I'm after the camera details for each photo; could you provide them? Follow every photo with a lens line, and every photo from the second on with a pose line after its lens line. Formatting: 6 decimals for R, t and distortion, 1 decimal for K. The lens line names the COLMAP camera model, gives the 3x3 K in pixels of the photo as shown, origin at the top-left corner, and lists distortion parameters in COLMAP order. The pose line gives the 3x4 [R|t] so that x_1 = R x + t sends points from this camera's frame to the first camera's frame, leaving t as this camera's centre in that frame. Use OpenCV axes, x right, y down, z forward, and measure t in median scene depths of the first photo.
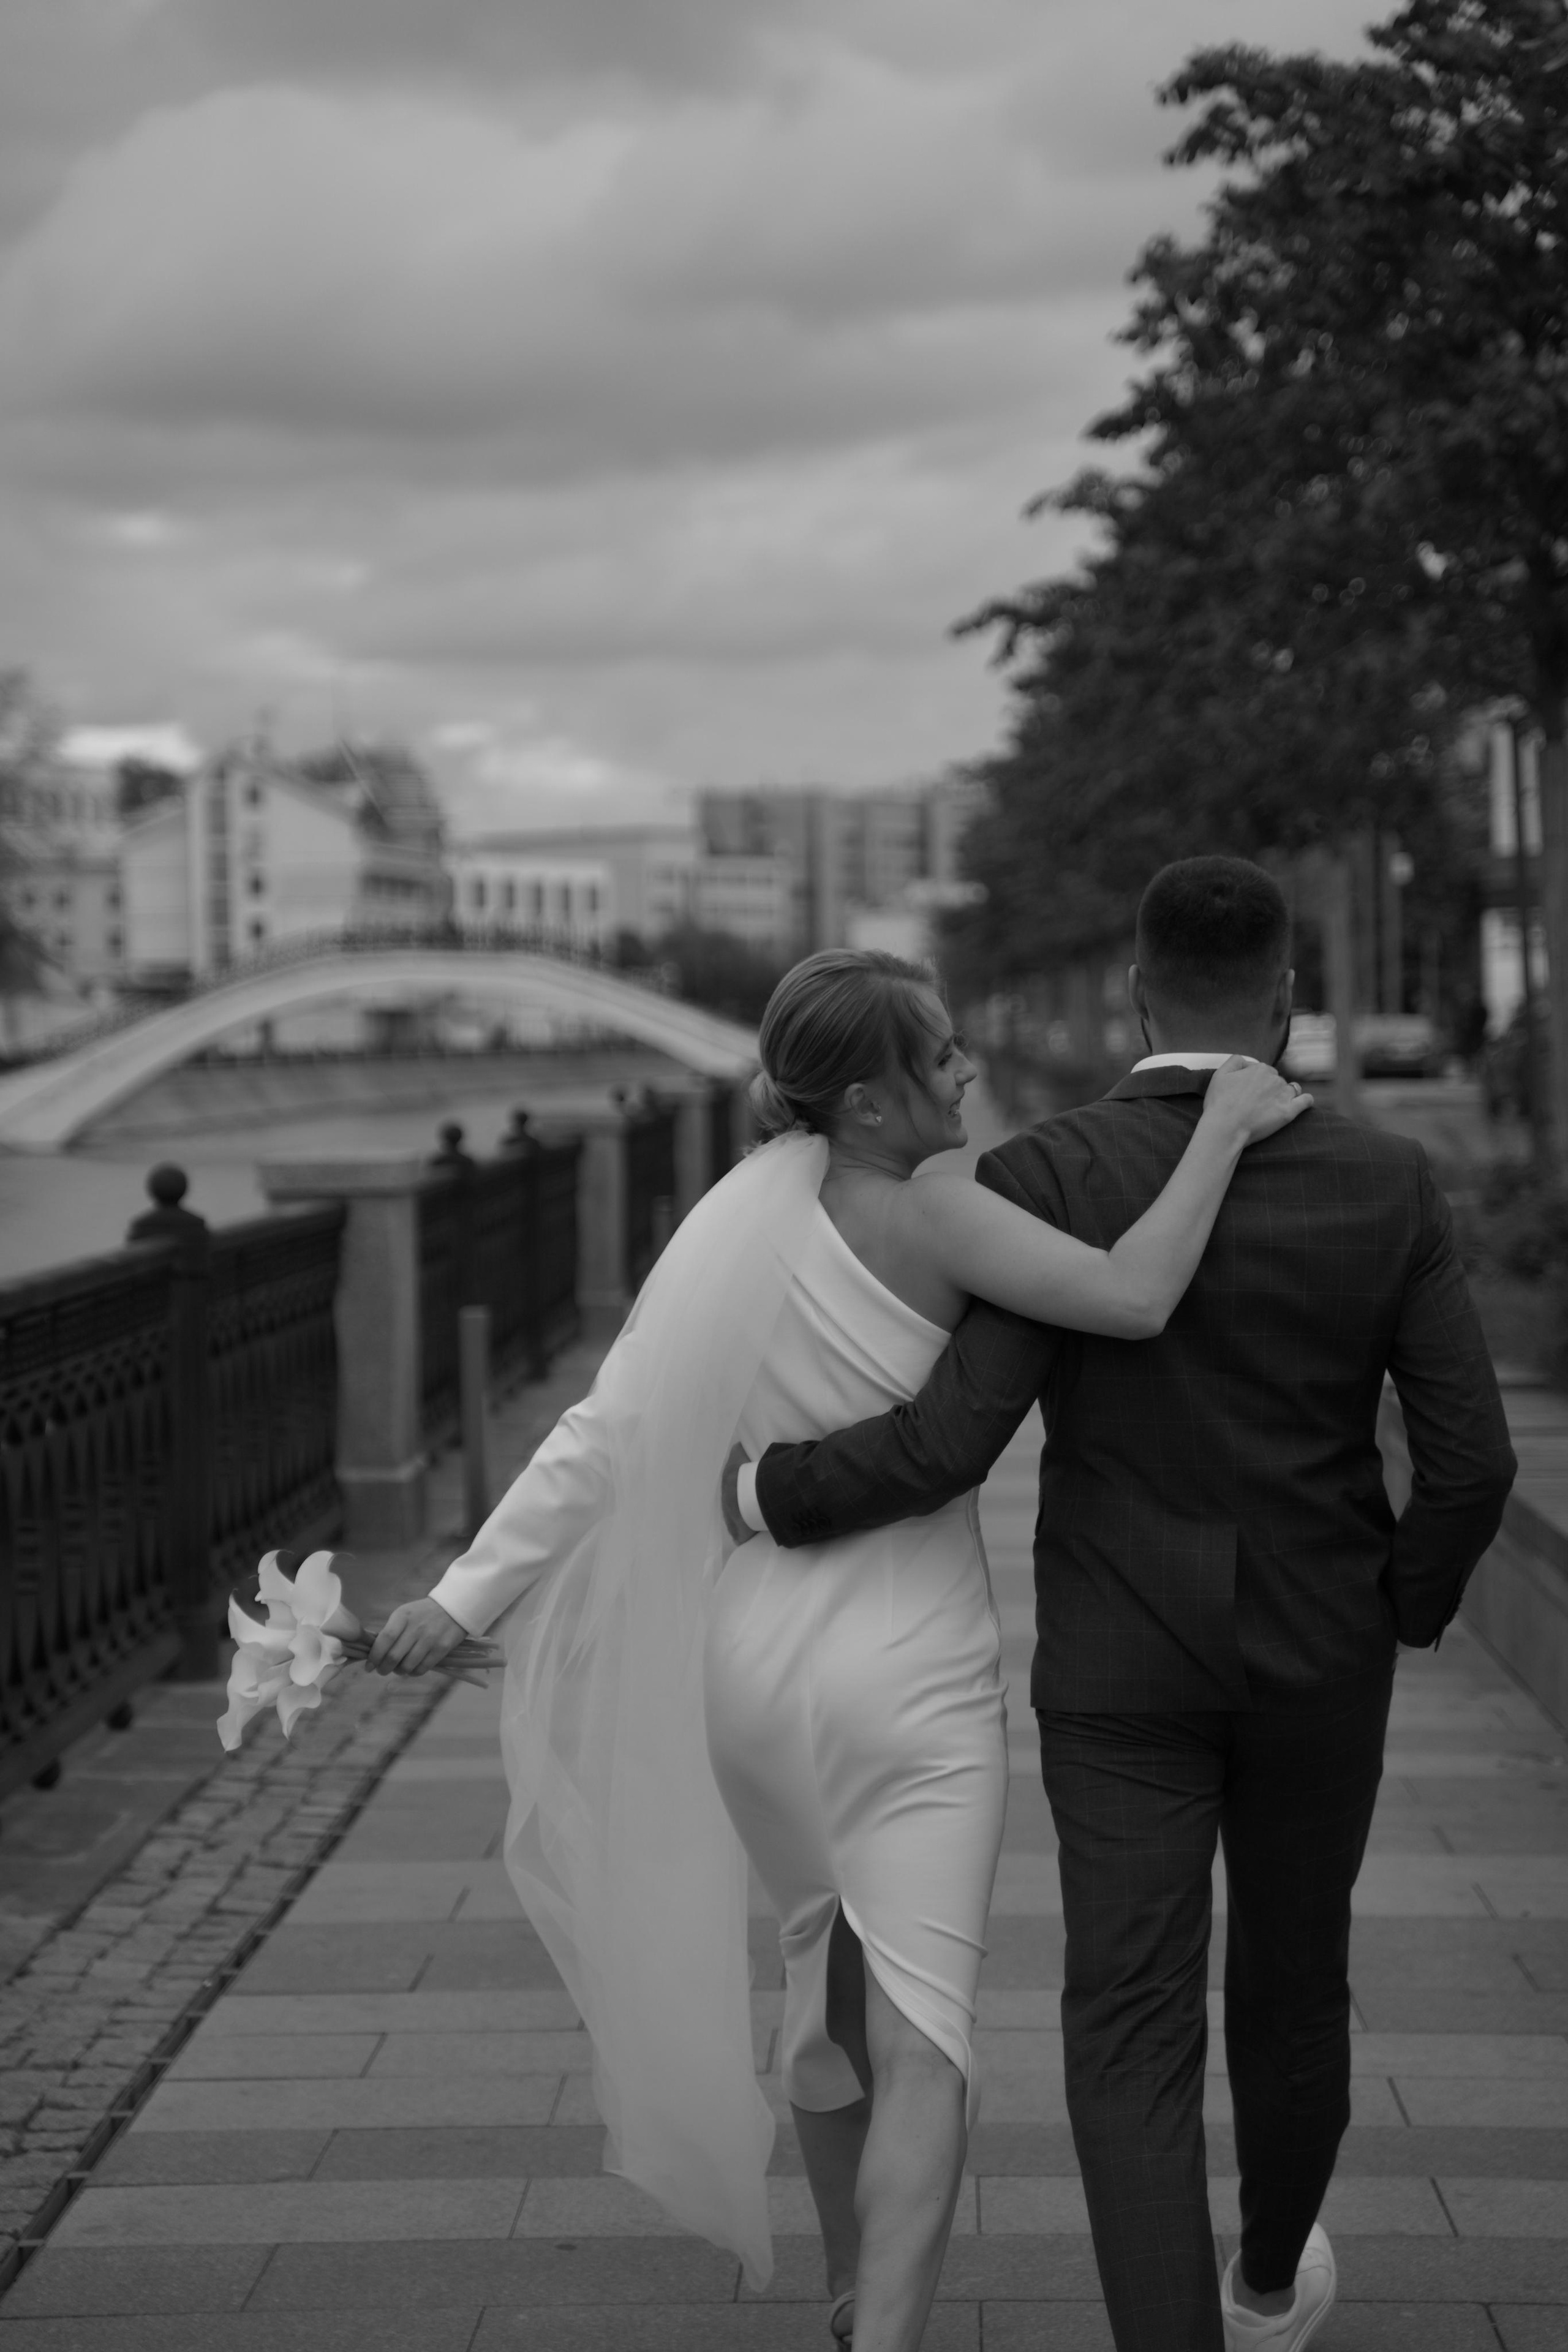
lens RADIAL K [[4629.6, 0, 784.0], [0, 4629.6, 1176.0], [0, 0, 1]] dist [-0.005783, -2.774381]
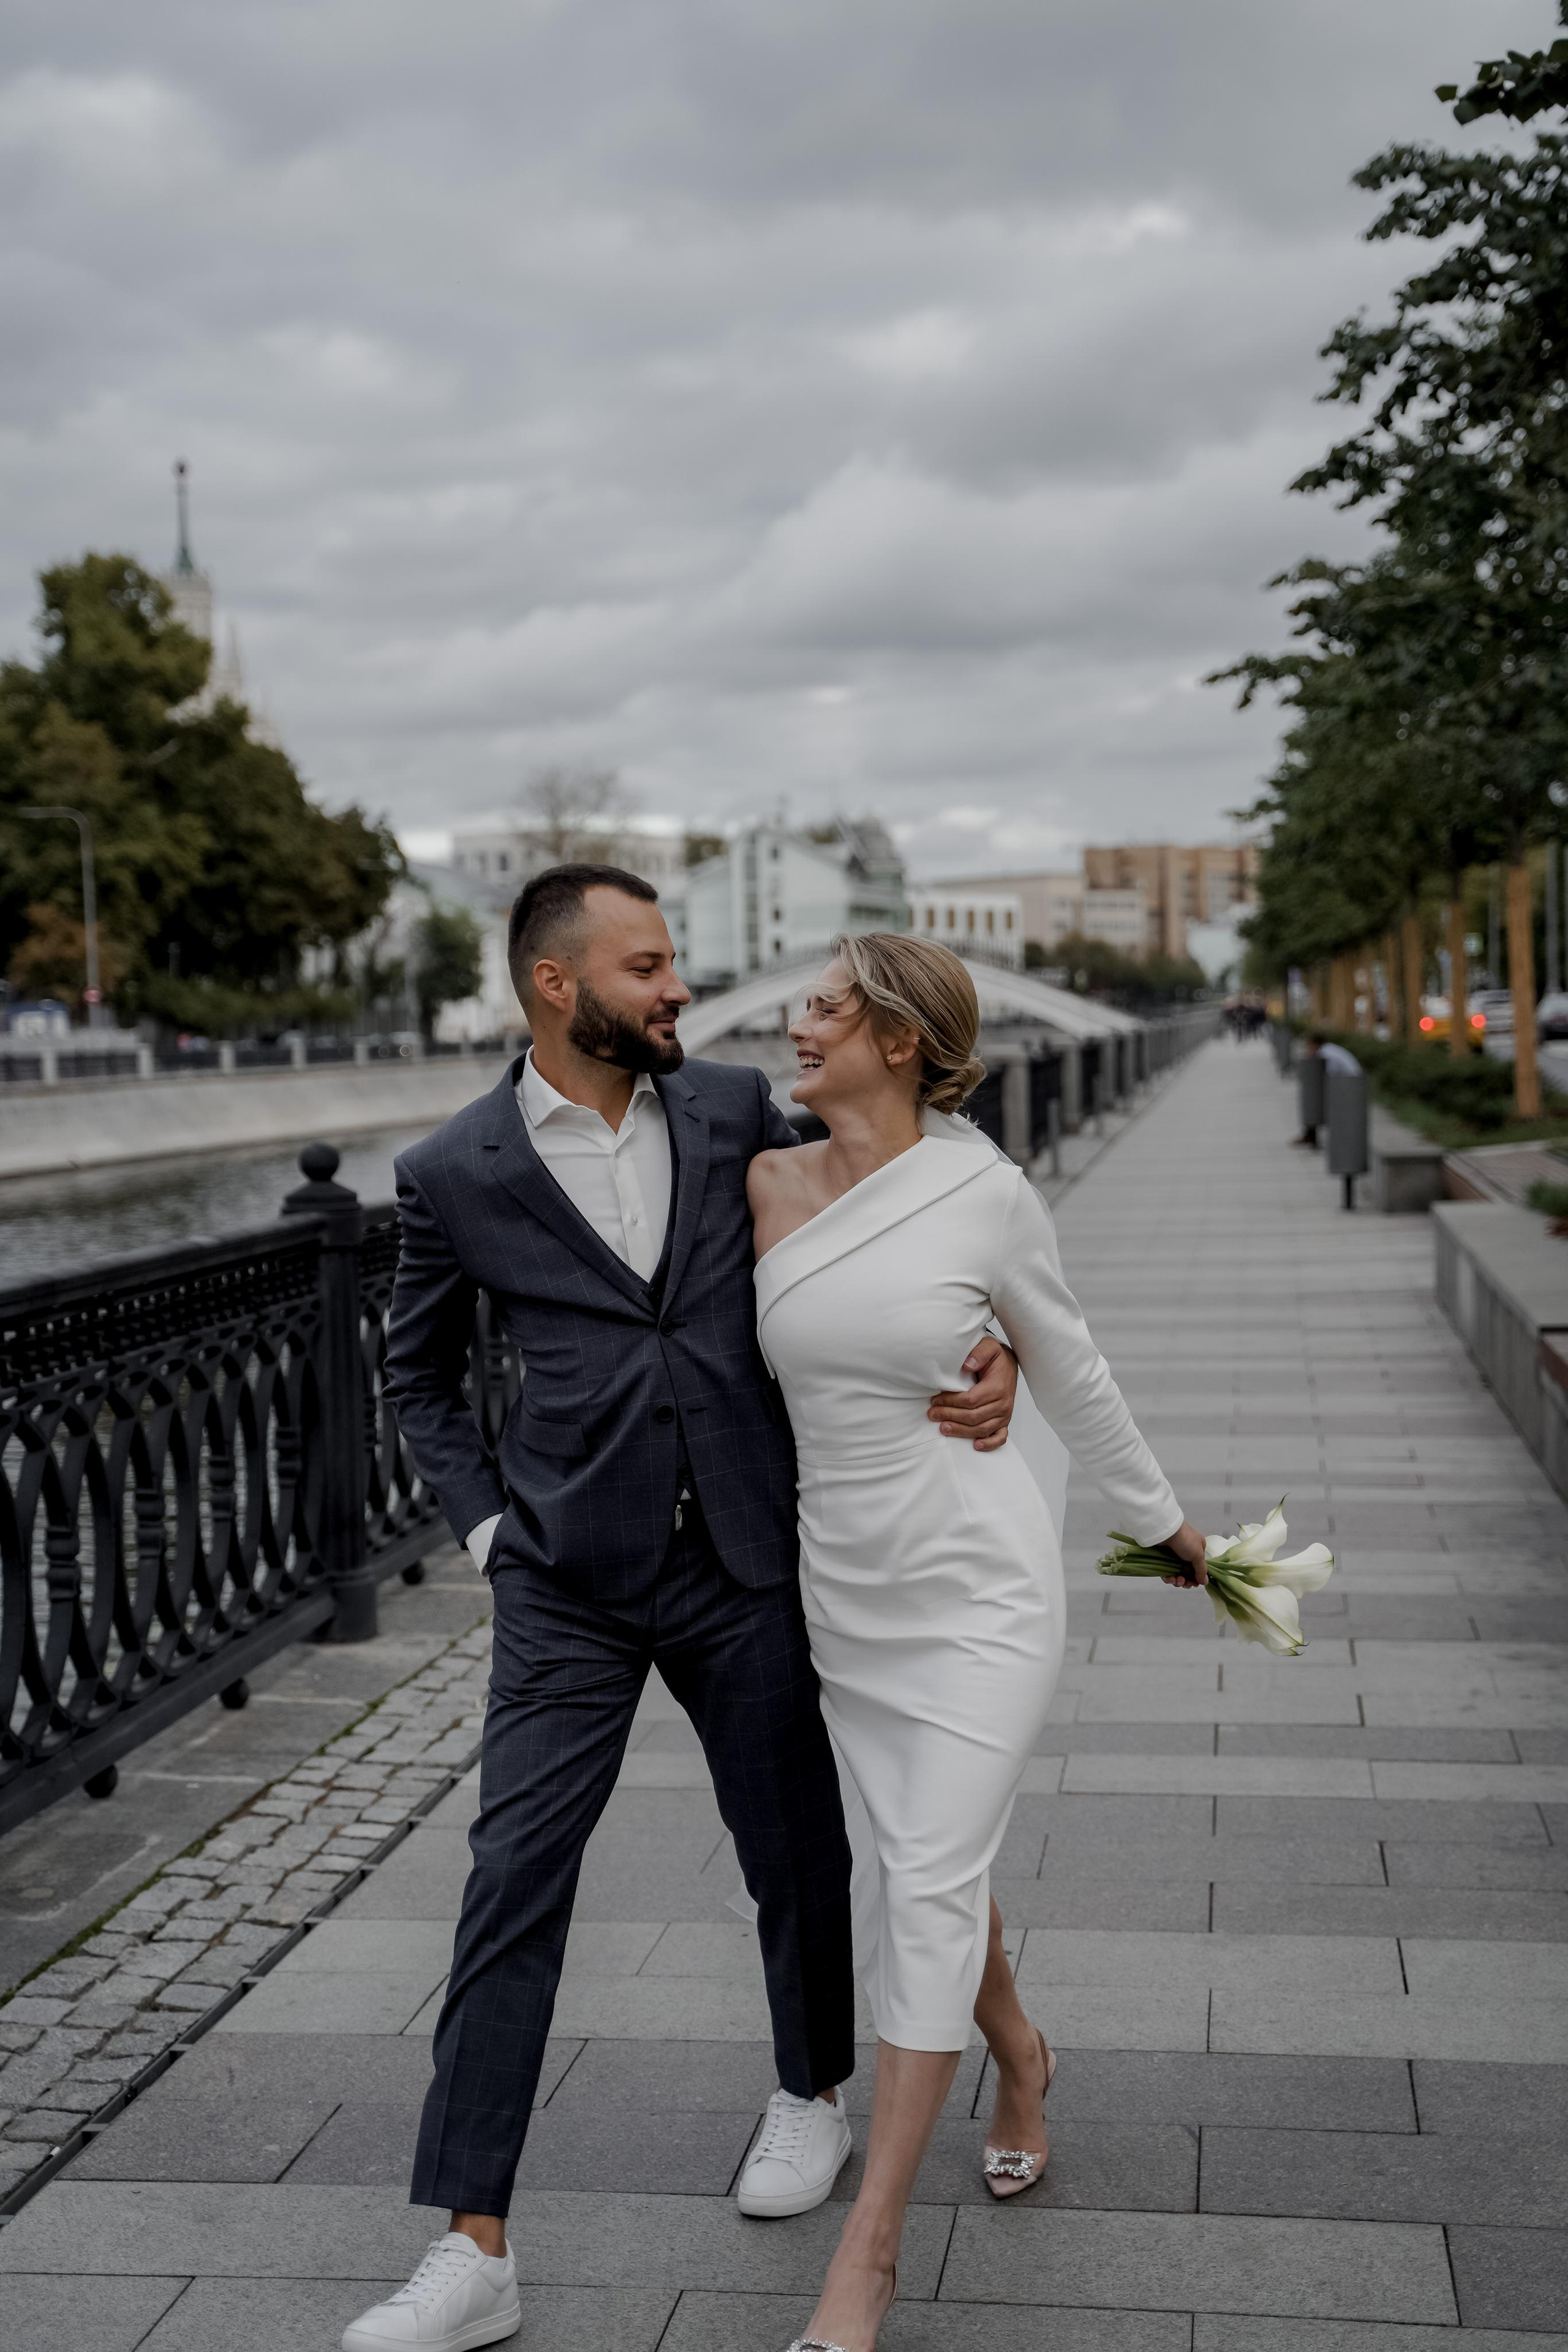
lens RADIAL K [[2807.8, 0, 784.0], [0, 2807.8, 1176.0], [0, 0, 1]] dist [0.013444, 0.027358]
pose [[0.989317, -0.005690, -0.145671, 0.017841], [0.009593, 0.999613, 0.026102, -0.002975], [0.145466, -0.027221, 0.988989, 0.114228]]
